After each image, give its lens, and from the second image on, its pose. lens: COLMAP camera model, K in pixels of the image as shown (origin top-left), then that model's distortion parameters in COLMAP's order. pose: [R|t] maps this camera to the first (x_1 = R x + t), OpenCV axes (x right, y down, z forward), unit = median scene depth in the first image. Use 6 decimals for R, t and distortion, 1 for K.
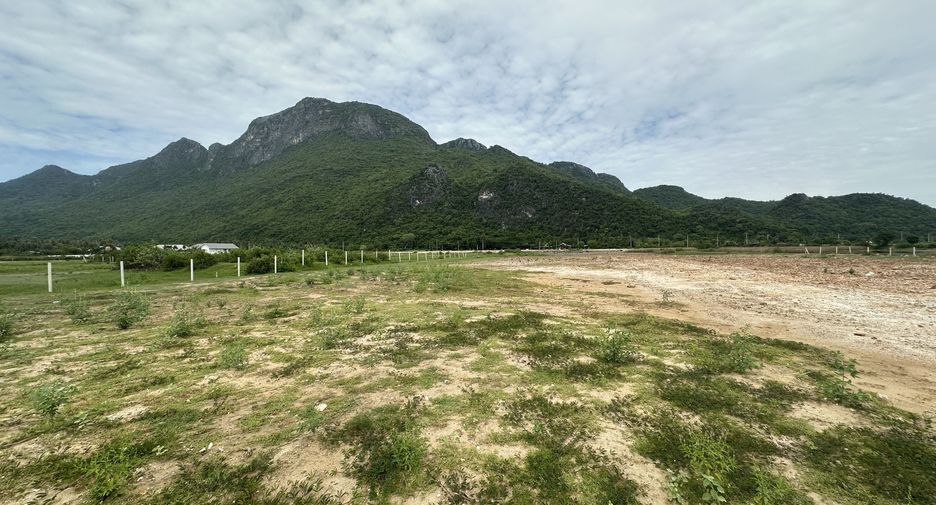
lens RADIAL K [[369.7, 0, 470.0], [0, 369.7, 255.6], [0, 0, 1]] dist [-0.003871, 0.000183]
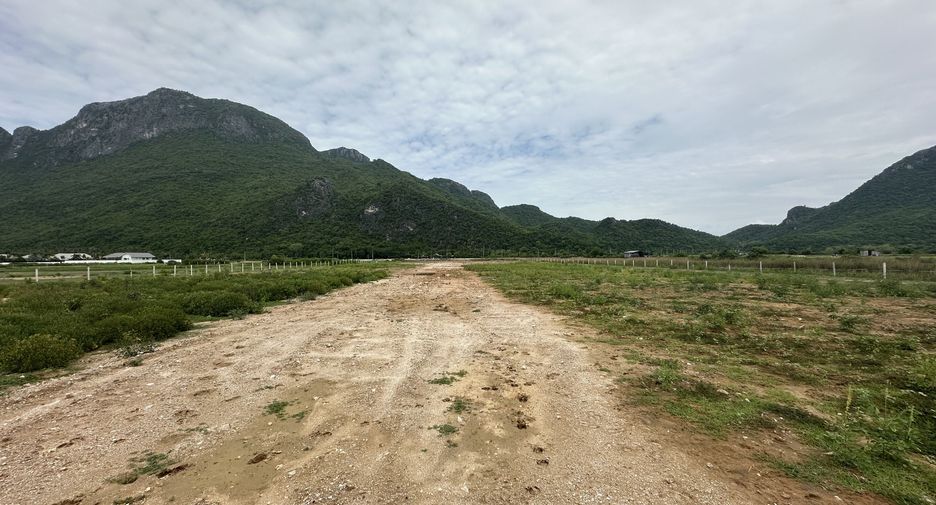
lens RADIAL K [[377.0, 0, 466.7], [0, 377.0, 254.4], [0, 0, 1]] dist [-0.001911, 0.000066]
pose [[0.953879, 0.005506, 0.300140, -0.015214], [0.002747, 0.999630, -0.027068, 0.001546], [-0.300178, 0.026644, 0.953511, -0.102550]]
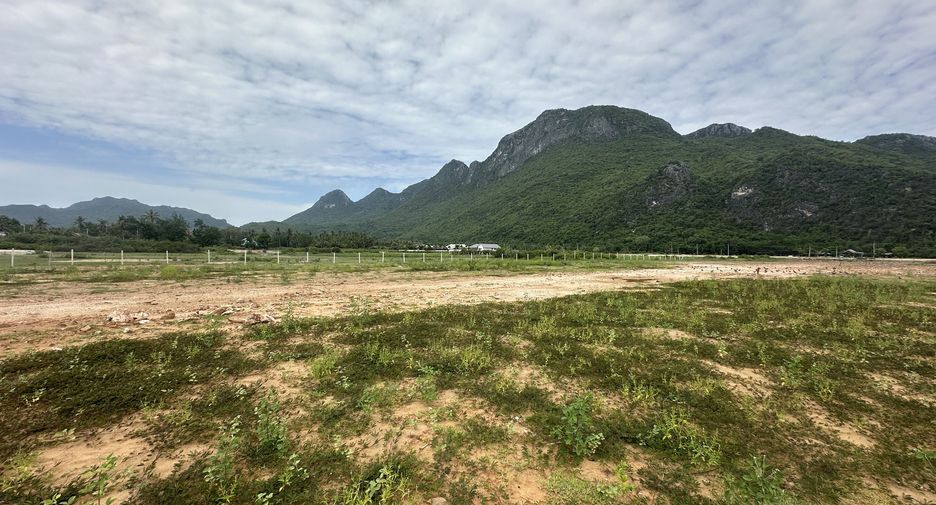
lens RADIAL K [[374.3, 0, 466.9], [0, 374.3, 252.6], [0, 0, 1]] dist [-0.006553, 0.001651]
pose [[0.822734, 0.028409, -0.567716, 0.008305], [-0.034698, 0.999398, -0.000272, 0.000576], [0.567366, 0.019922, 0.823225, -0.048031]]
